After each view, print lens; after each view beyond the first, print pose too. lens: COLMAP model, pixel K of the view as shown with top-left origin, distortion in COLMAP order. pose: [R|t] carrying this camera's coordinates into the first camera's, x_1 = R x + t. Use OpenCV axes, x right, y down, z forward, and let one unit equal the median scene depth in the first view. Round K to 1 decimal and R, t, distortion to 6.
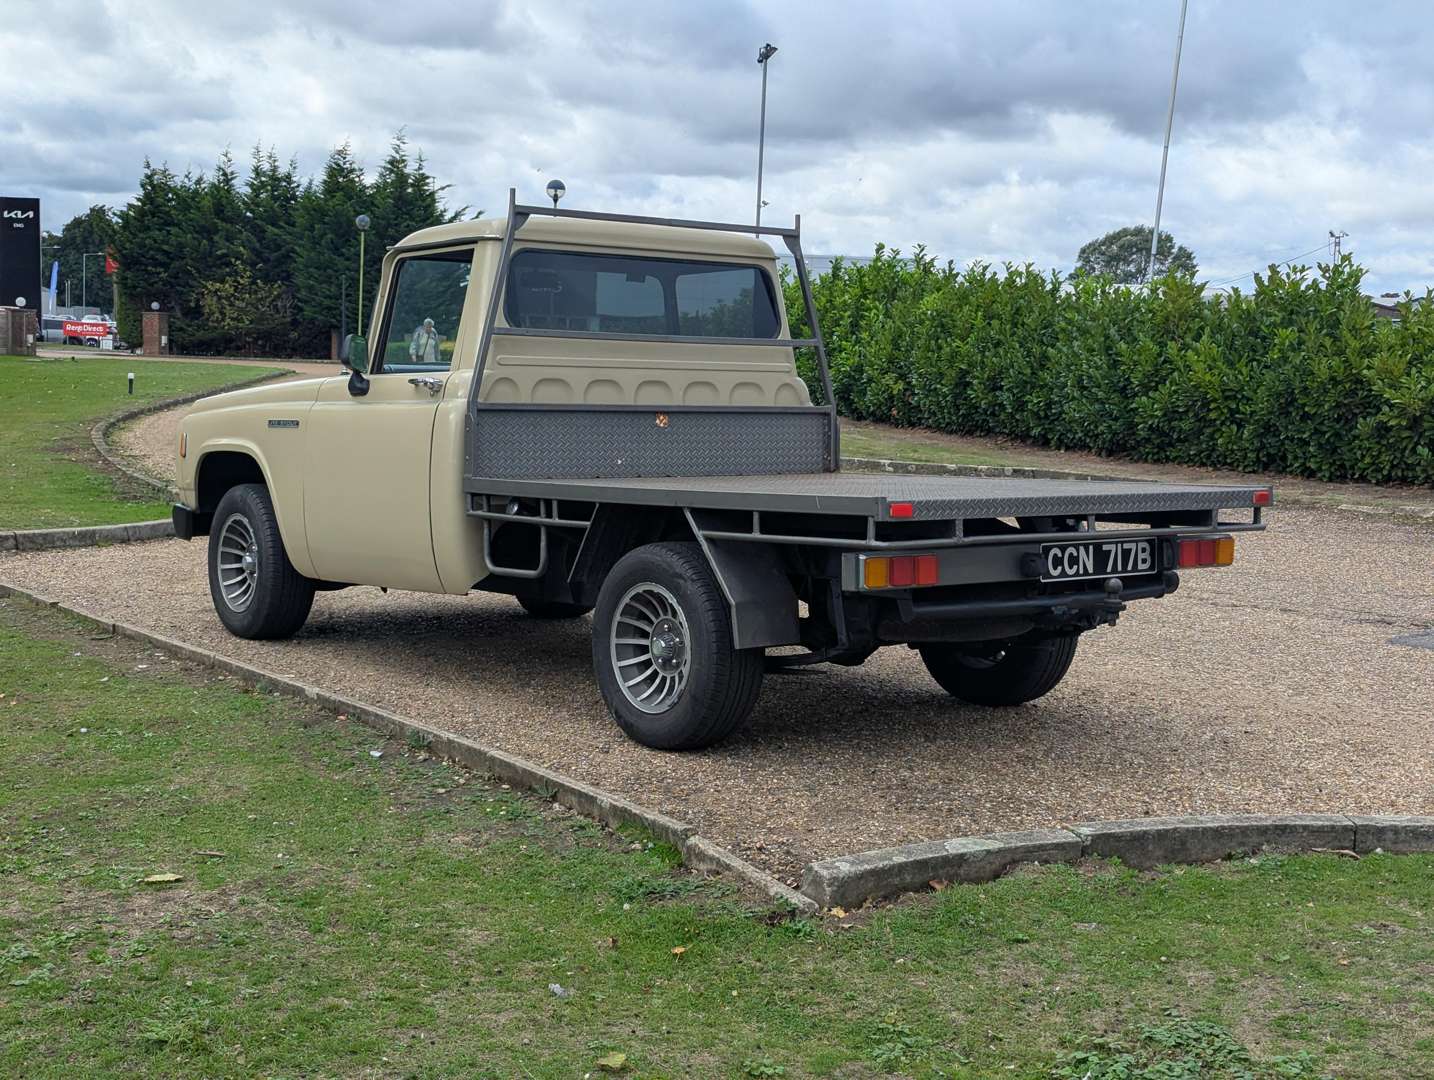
lens RADIAL K [[1982.8, 0, 735.7], [0, 1982.8, 504.4], [0, 0, 1]] dist [0.140499, -0.432151]
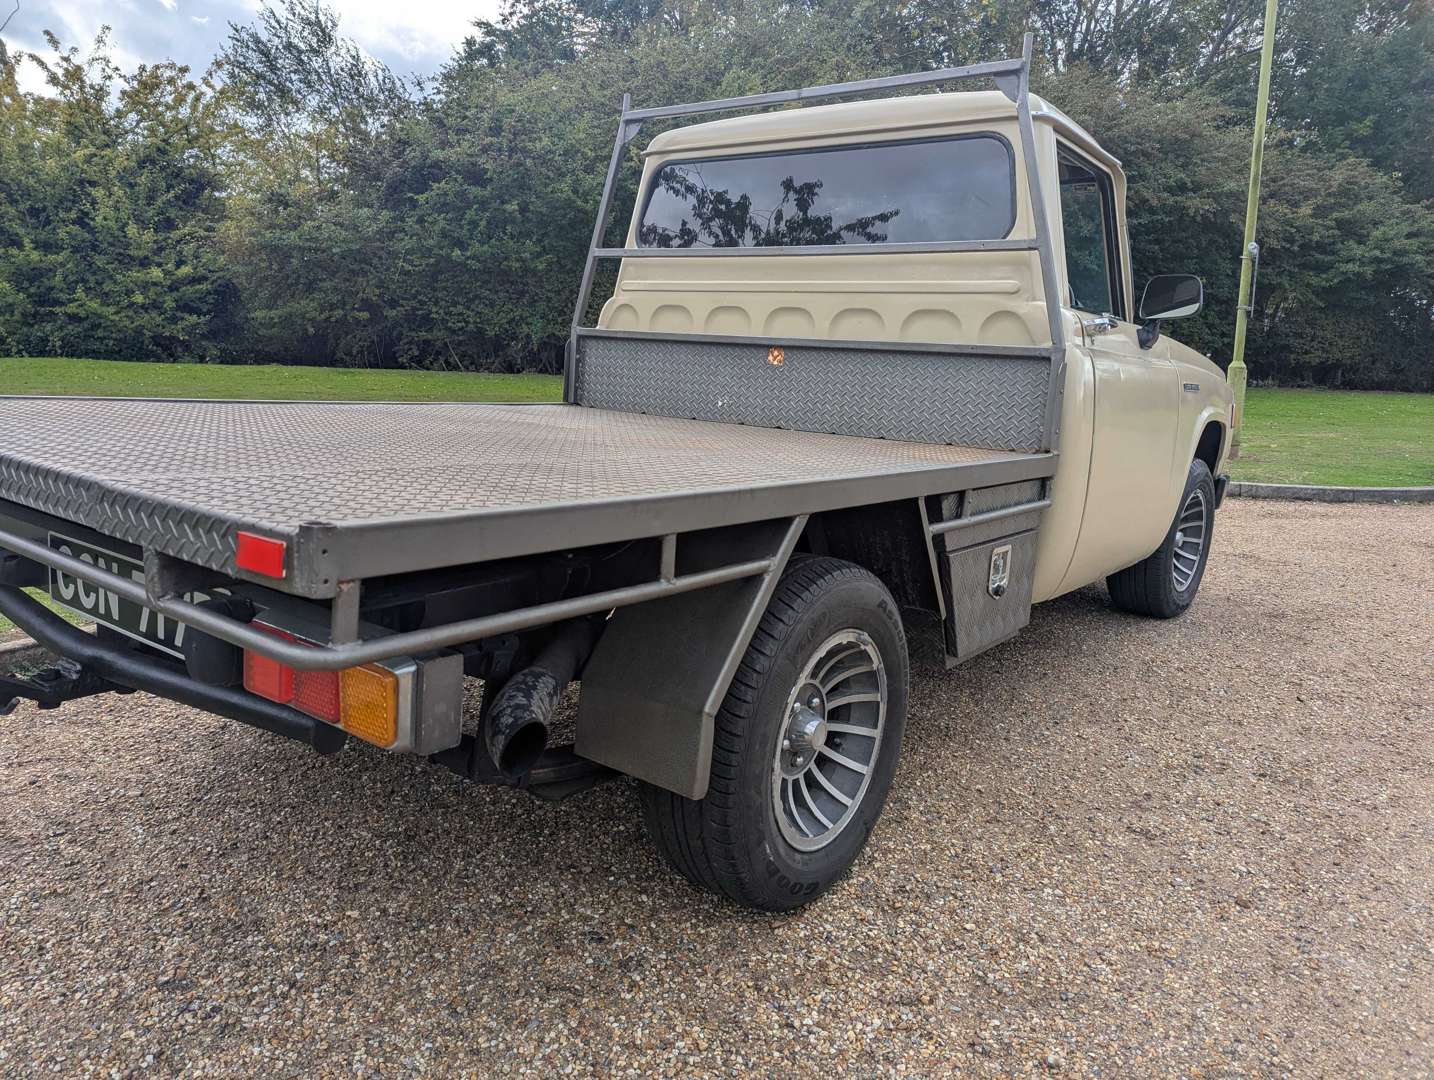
lens RADIAL K [[1004.9, 0, 704.2], [0, 1004.9, 525.7], [0, 0, 1]] dist [0.041172, -0.031340]
pose [[0.223004, 0.165331, -0.960695, 0.365553], [-0.104924, 0.983858, 0.144962, -0.031689], [0.969154, 0.068472, 0.236751, 0.893369]]
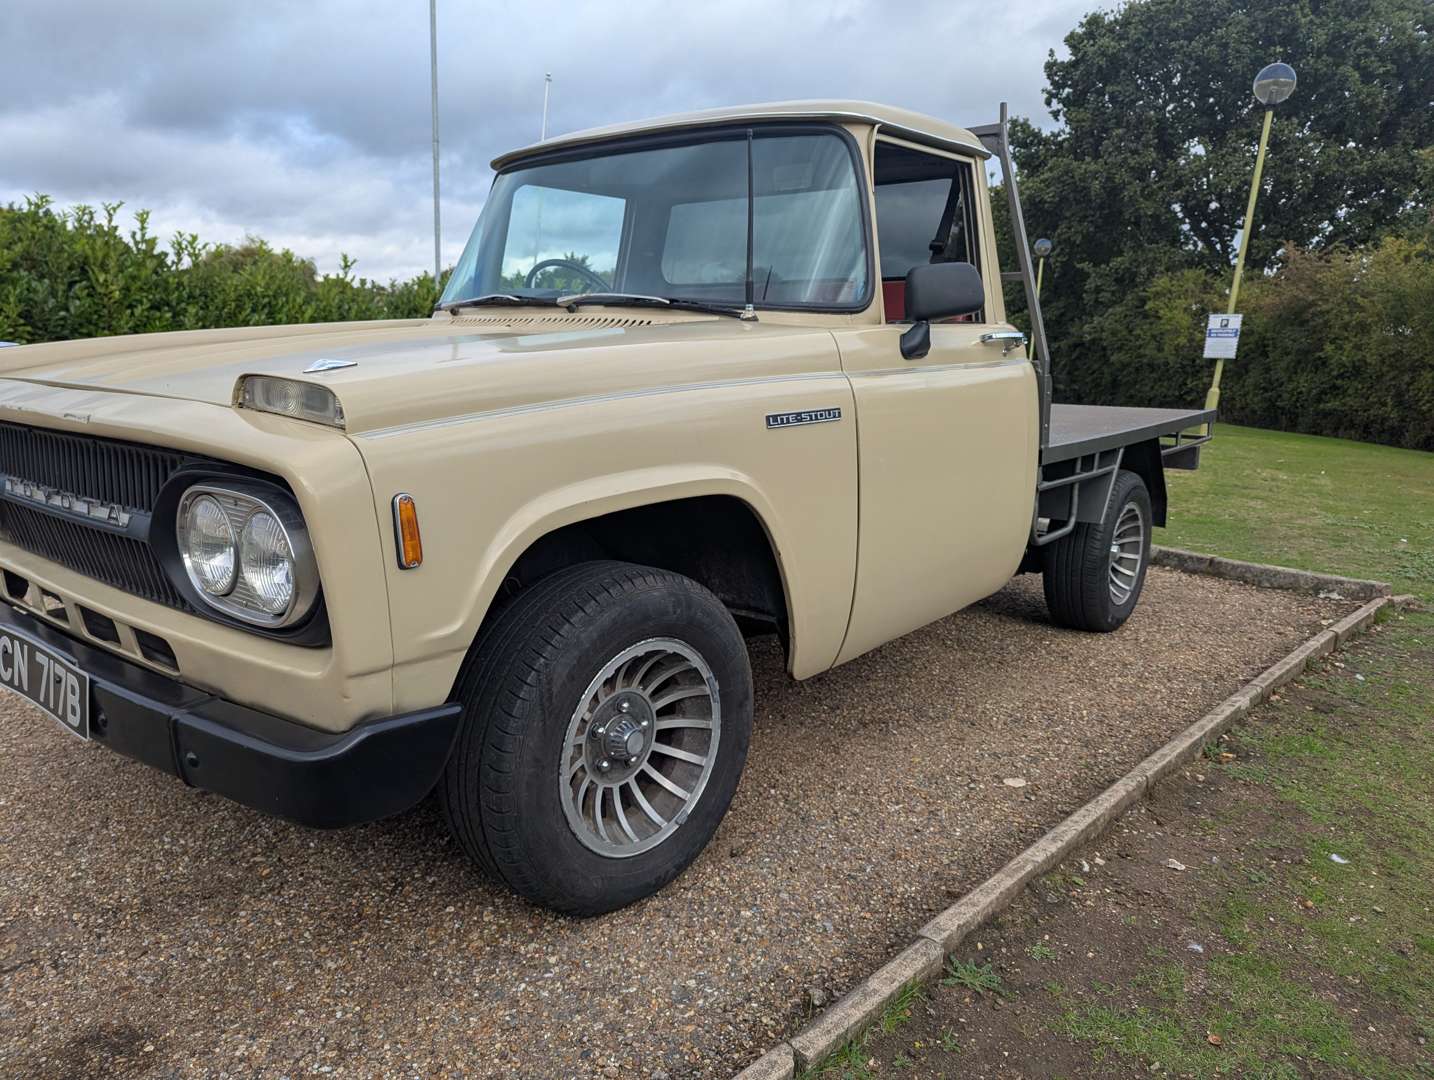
lens RADIAL K [[1011.0, 0, 717.0], [0, 1011.0, 540.0], [0, 0, 1]] dist [0.047258, -0.028063]
pose [[-0.190758, -0.204349, 0.960132, -0.520902], [0.037029, 0.975898, 0.215062, -0.072510], [-0.980938, 0.076578, -0.178593, 1.156676]]
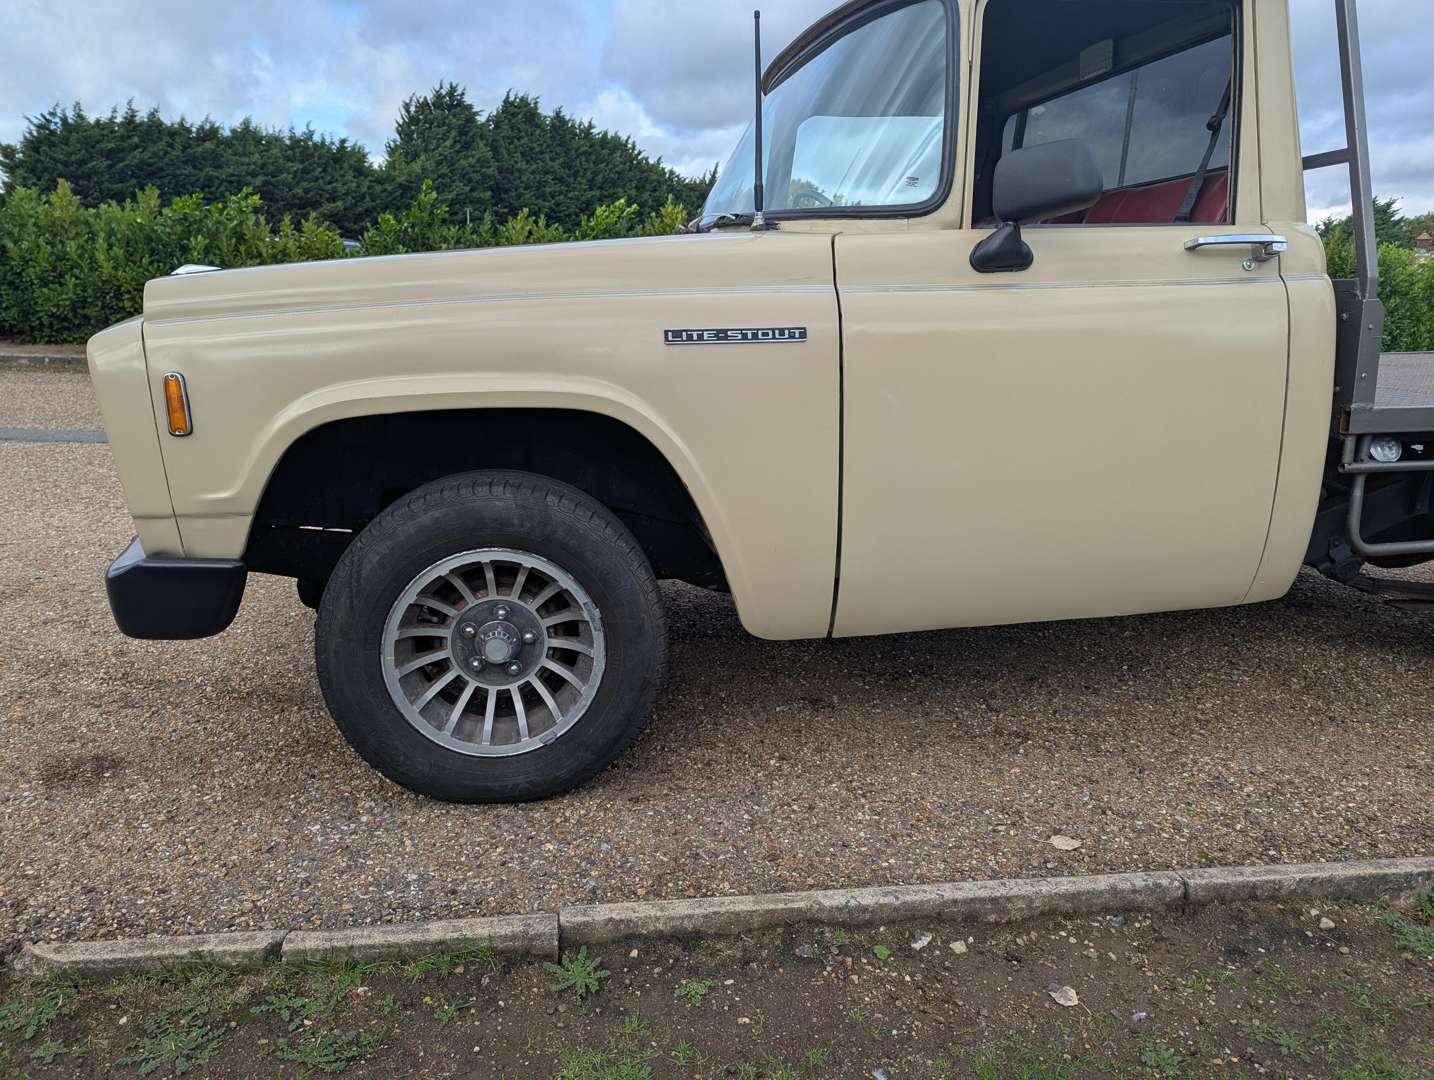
lens RADIAL K [[1011.0, 0, 717.0], [0, 1011.0, 540.0], [0, 0, 1]] dist [0.047258, -0.028063]
pose [[0.478206, -0.211594, 0.852377, -0.470814], [0.052015, 0.975663, 0.213017, -0.048171], [-0.876706, -0.057530, 0.477574, 0.960035]]
